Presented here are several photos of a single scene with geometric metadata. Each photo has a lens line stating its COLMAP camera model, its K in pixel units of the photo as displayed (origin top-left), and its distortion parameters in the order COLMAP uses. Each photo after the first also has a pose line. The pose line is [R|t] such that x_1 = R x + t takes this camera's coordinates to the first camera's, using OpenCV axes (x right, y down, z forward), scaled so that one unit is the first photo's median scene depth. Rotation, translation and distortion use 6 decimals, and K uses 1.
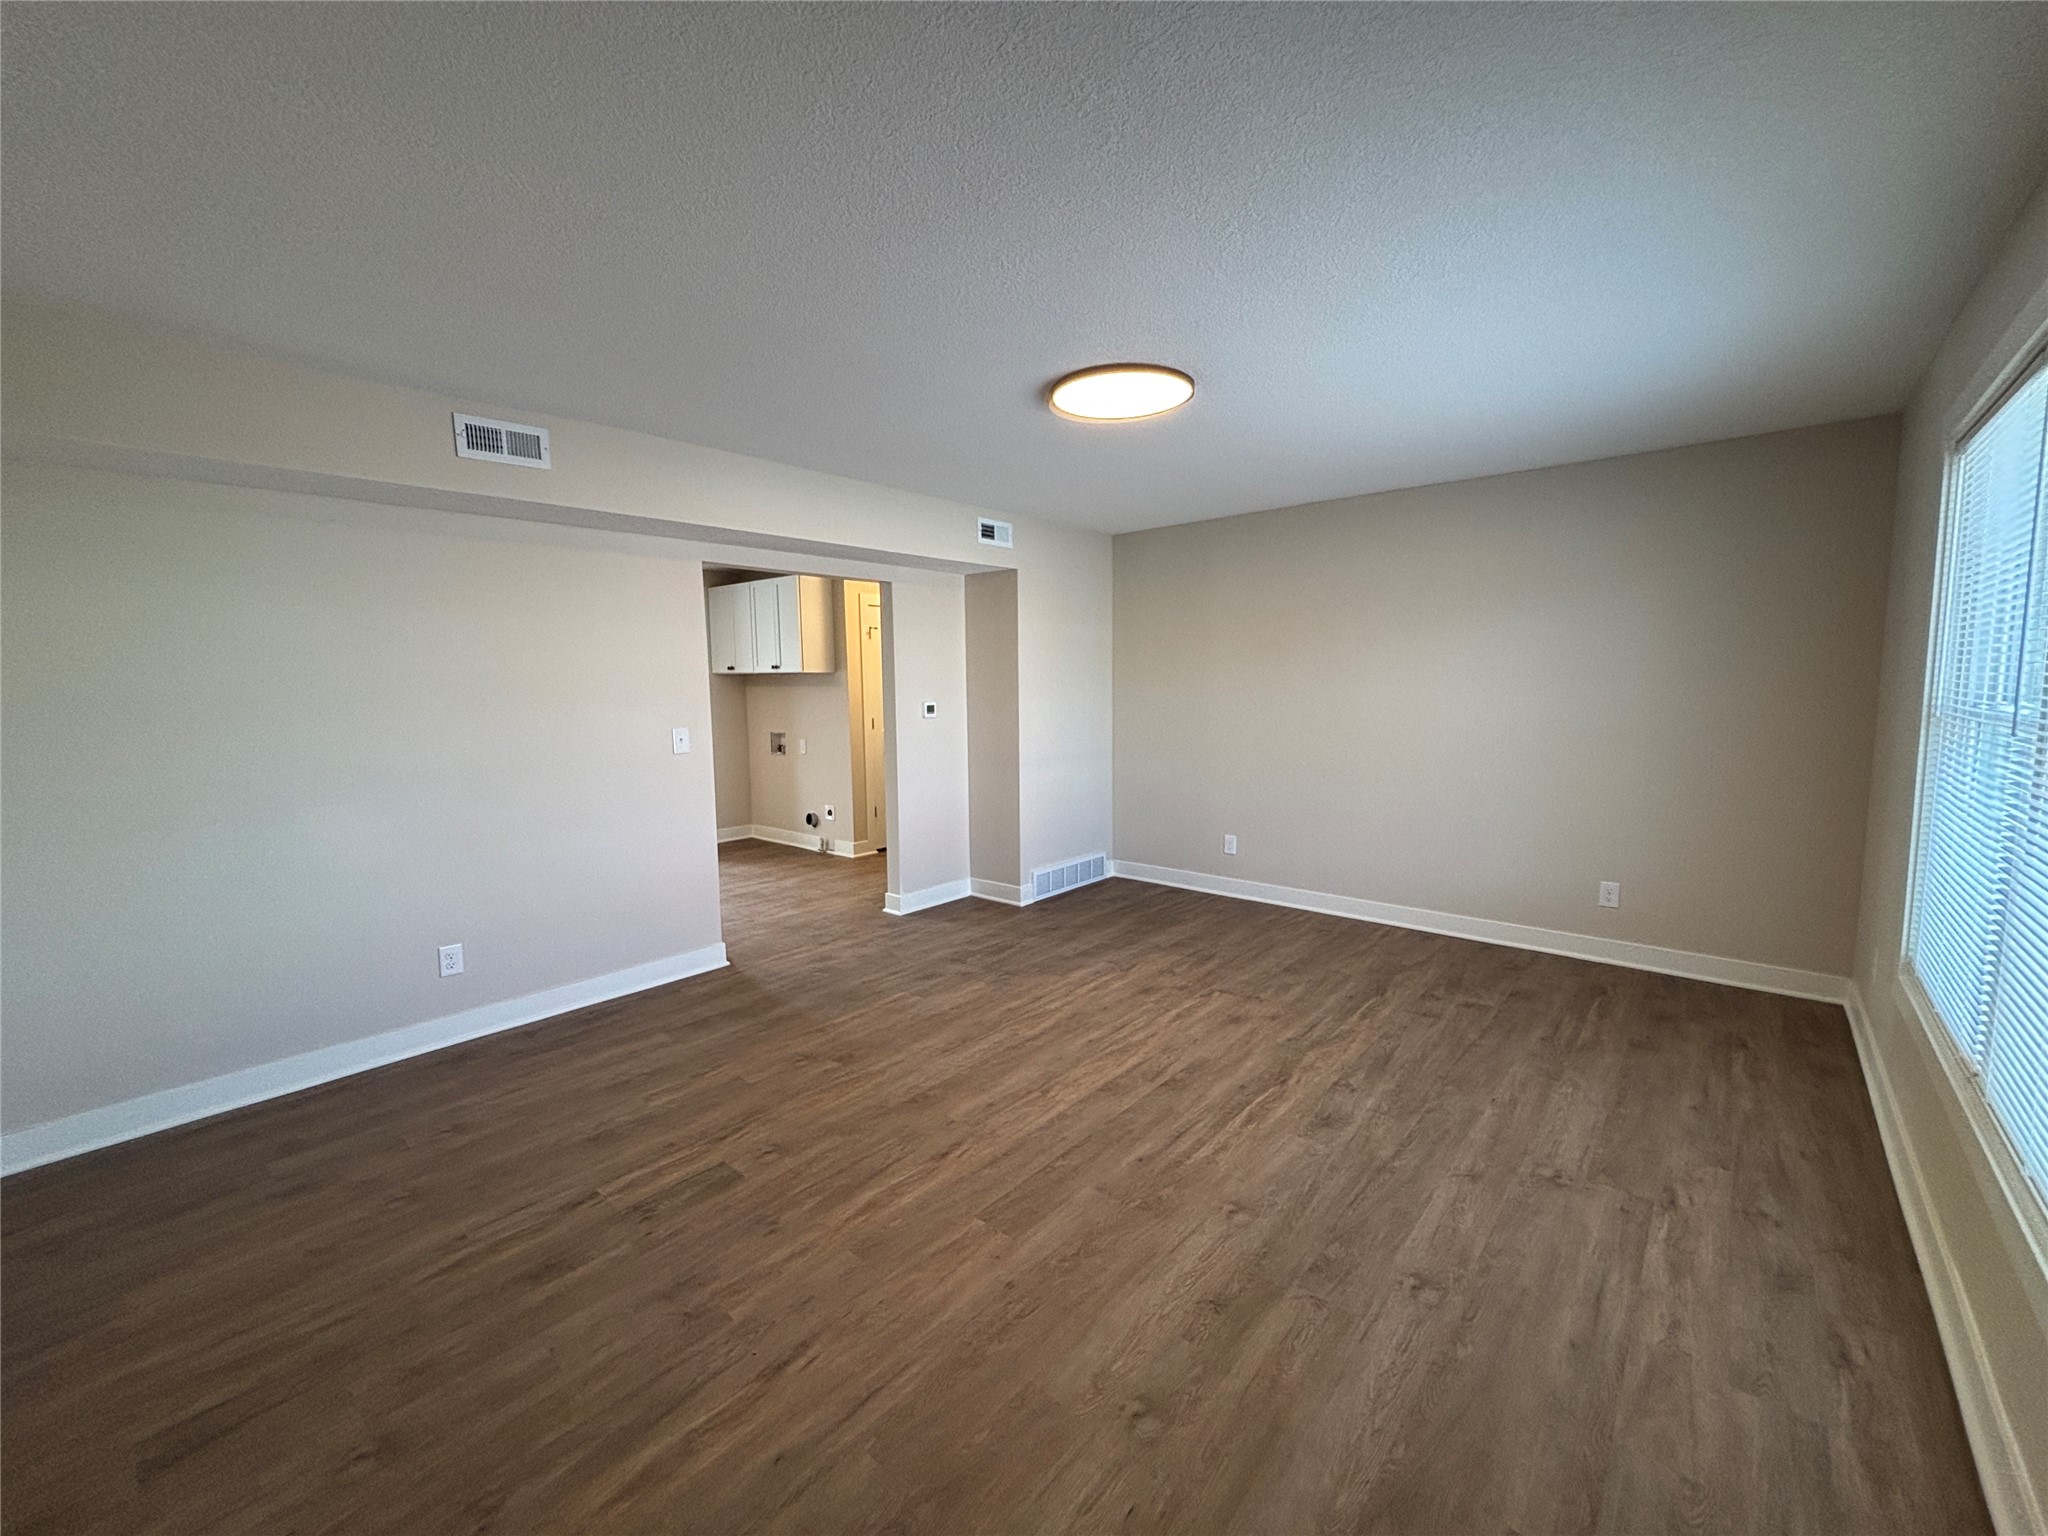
lens RADIAL K [[824.3, 0, 1026.8], [0, 824.3, 763.7], [0, 0, 1]] dist [0.004142, -0.000127]
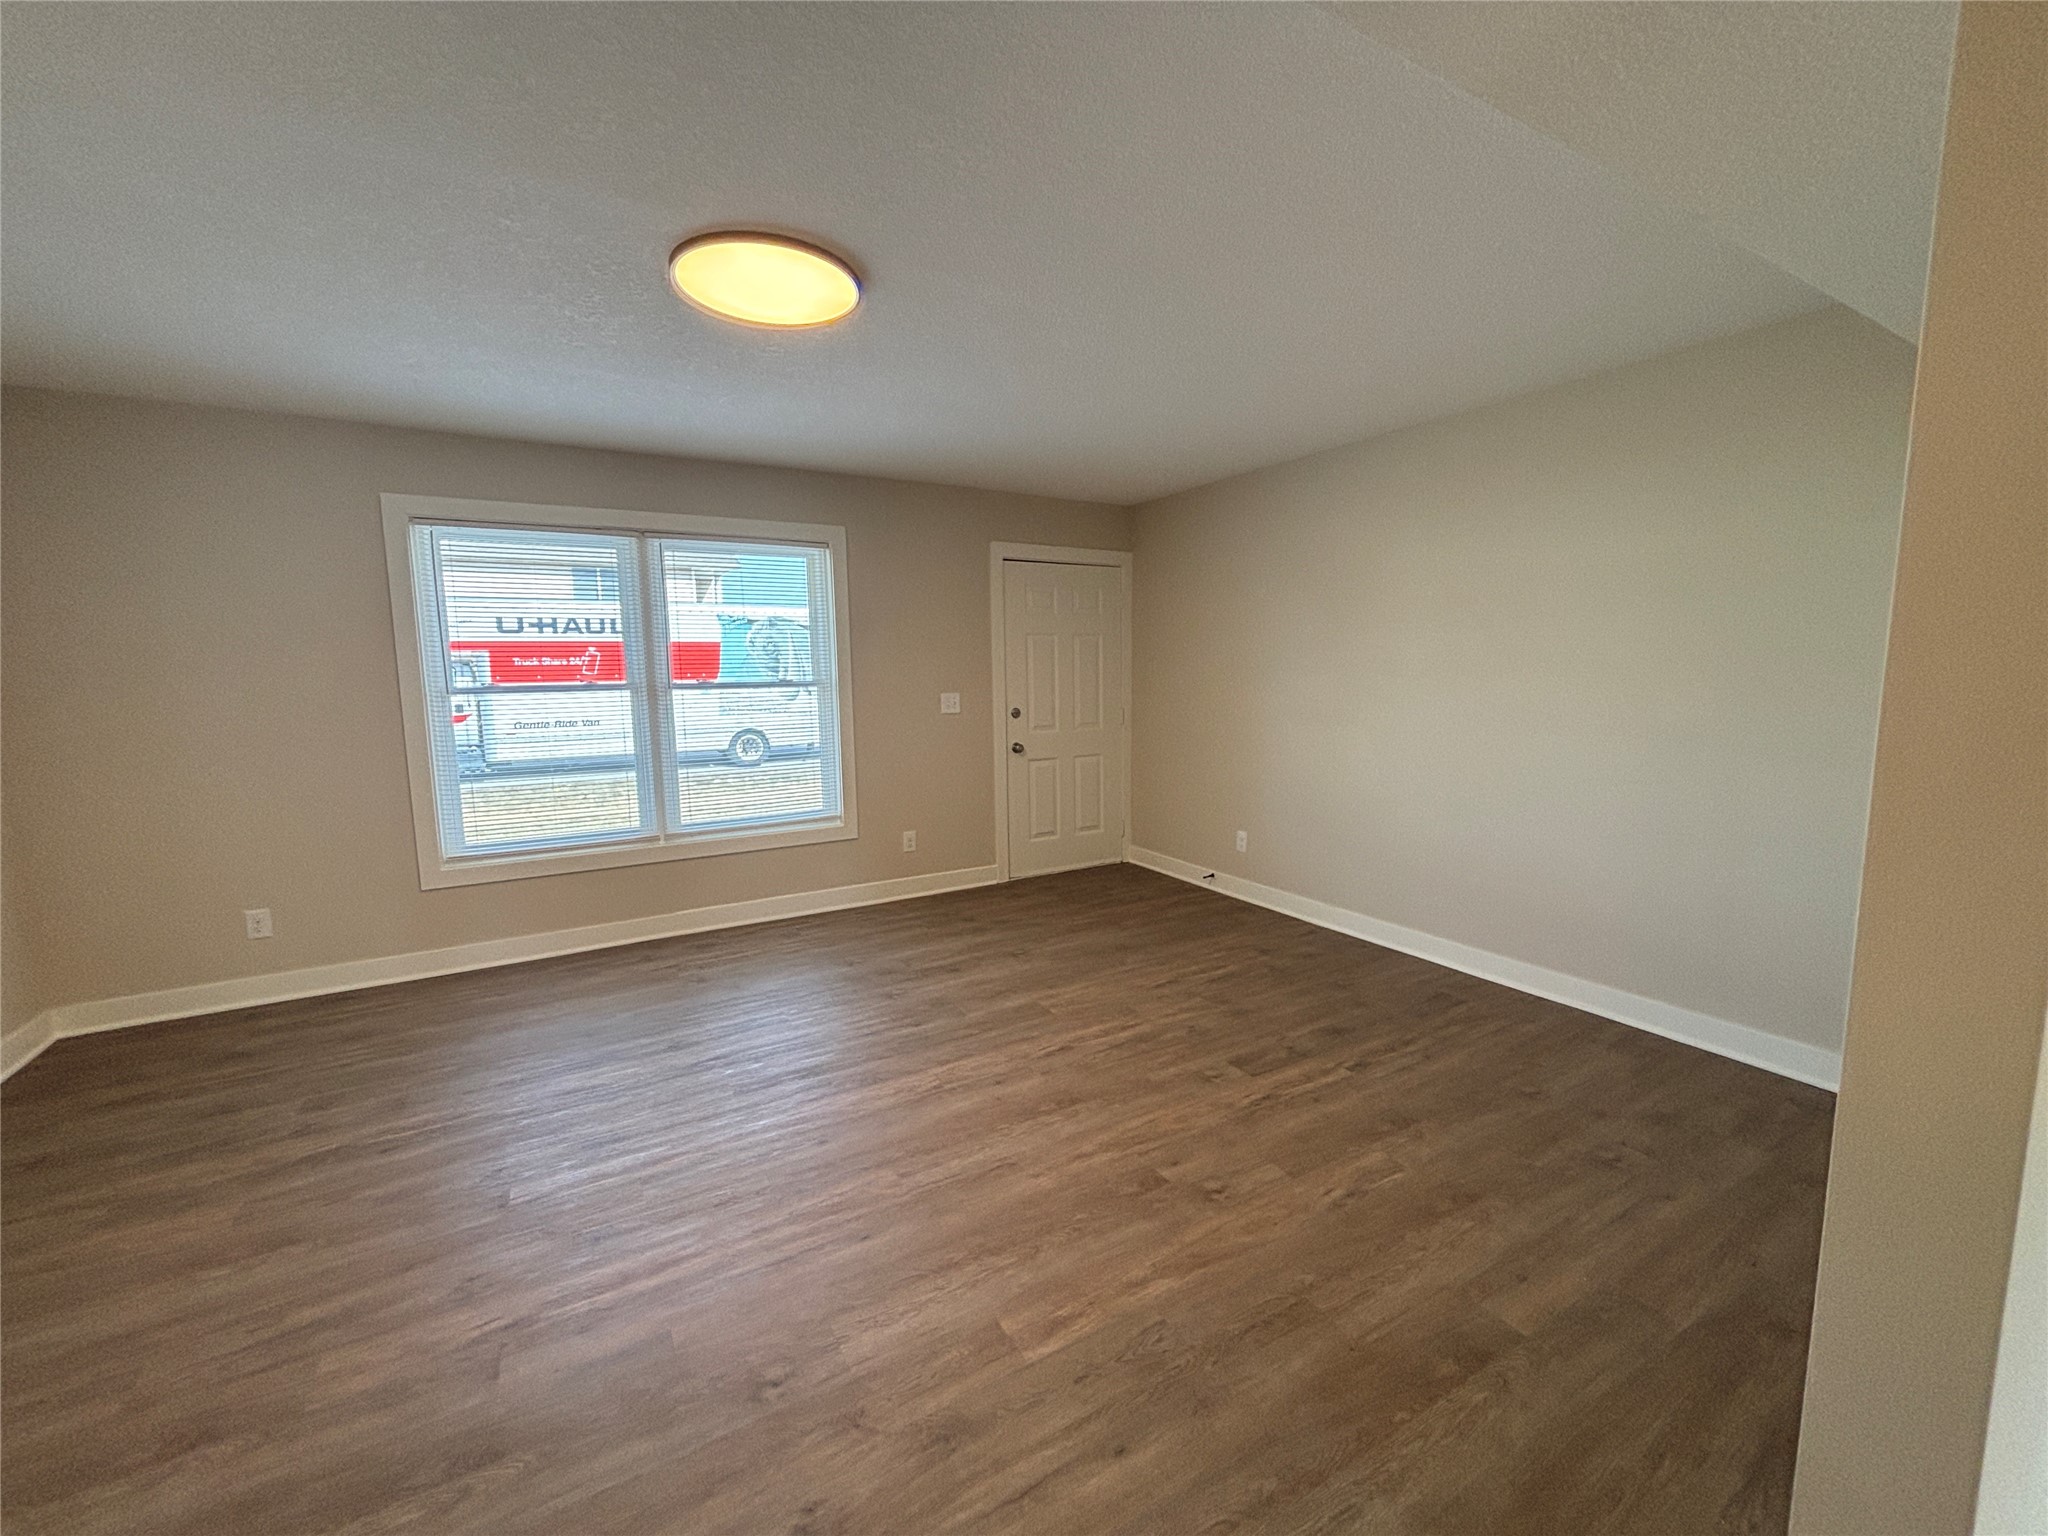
lens RADIAL K [[824.3, 0, 1015.8], [0, 824.3, 774.2], [0, 0, 1]] dist [0.004142, -0.000127]
pose [[-0.942375, -0.015088, 0.334219, -0.405528], [0.061754, 0.973972, 0.218092, -0.166405], [-0.328810, 0.226164, -0.916915, 1.906321]]
